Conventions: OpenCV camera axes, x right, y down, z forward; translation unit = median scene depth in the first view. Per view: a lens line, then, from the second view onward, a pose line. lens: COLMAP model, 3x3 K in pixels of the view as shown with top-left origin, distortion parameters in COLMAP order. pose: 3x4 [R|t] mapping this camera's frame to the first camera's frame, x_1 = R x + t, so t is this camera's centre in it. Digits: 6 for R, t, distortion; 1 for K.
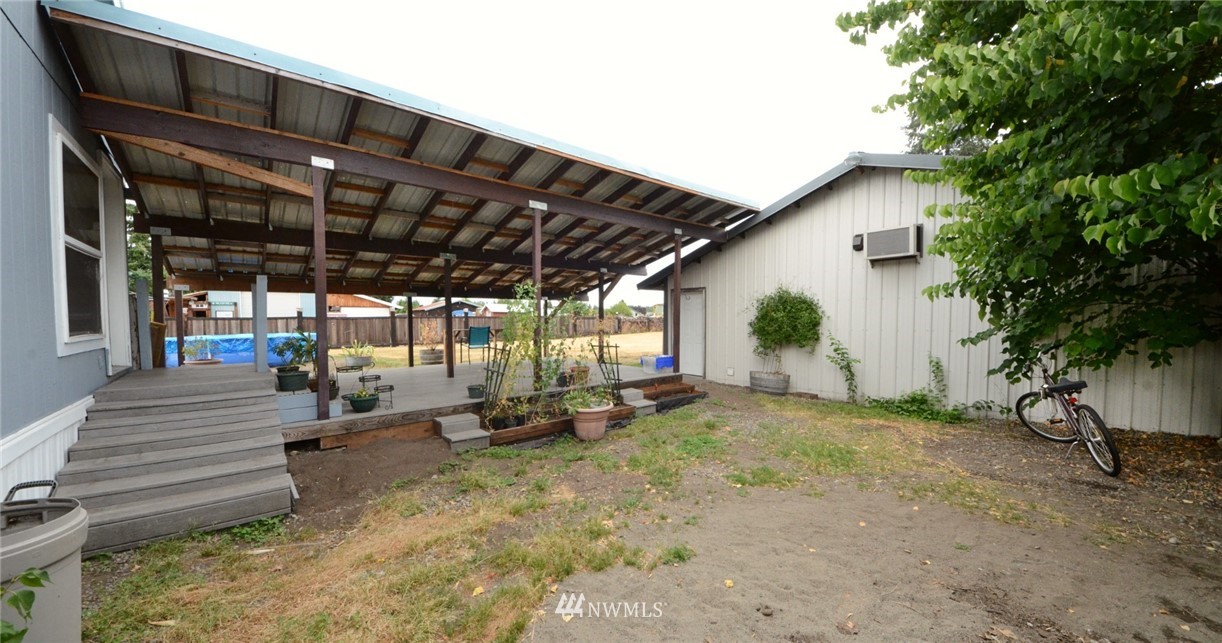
lens RADIAL K [[435.1, 0, 611.9], [0, 435.1, 328.6], [0, 0, 1]] dist [0.000045, -0.000001]
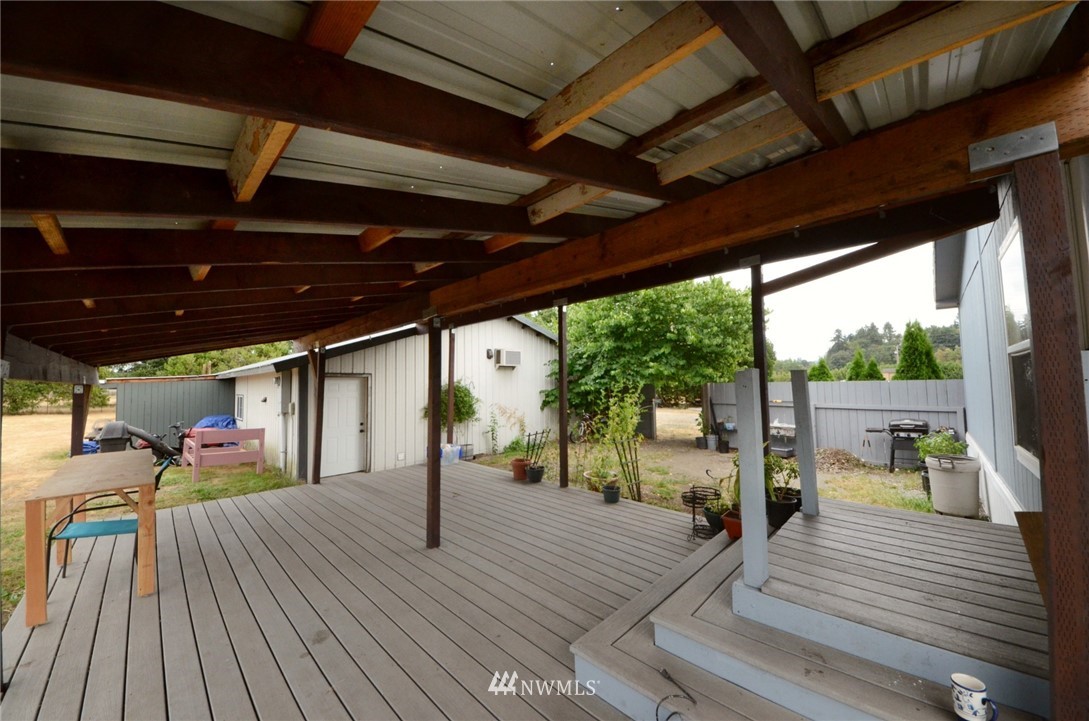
lens RADIAL K [[391.3, 0, 543.4], [0, 391.3, 365.0], [0, 0, 1]] dist [-0.000946, -0.000175]
pose [[-0.075147, 0.058868, 0.995433, -0.830525], [0.041585, 0.997572, -0.055856, -0.061233], [-0.996305, 0.037197, -0.077413, 0.856735]]
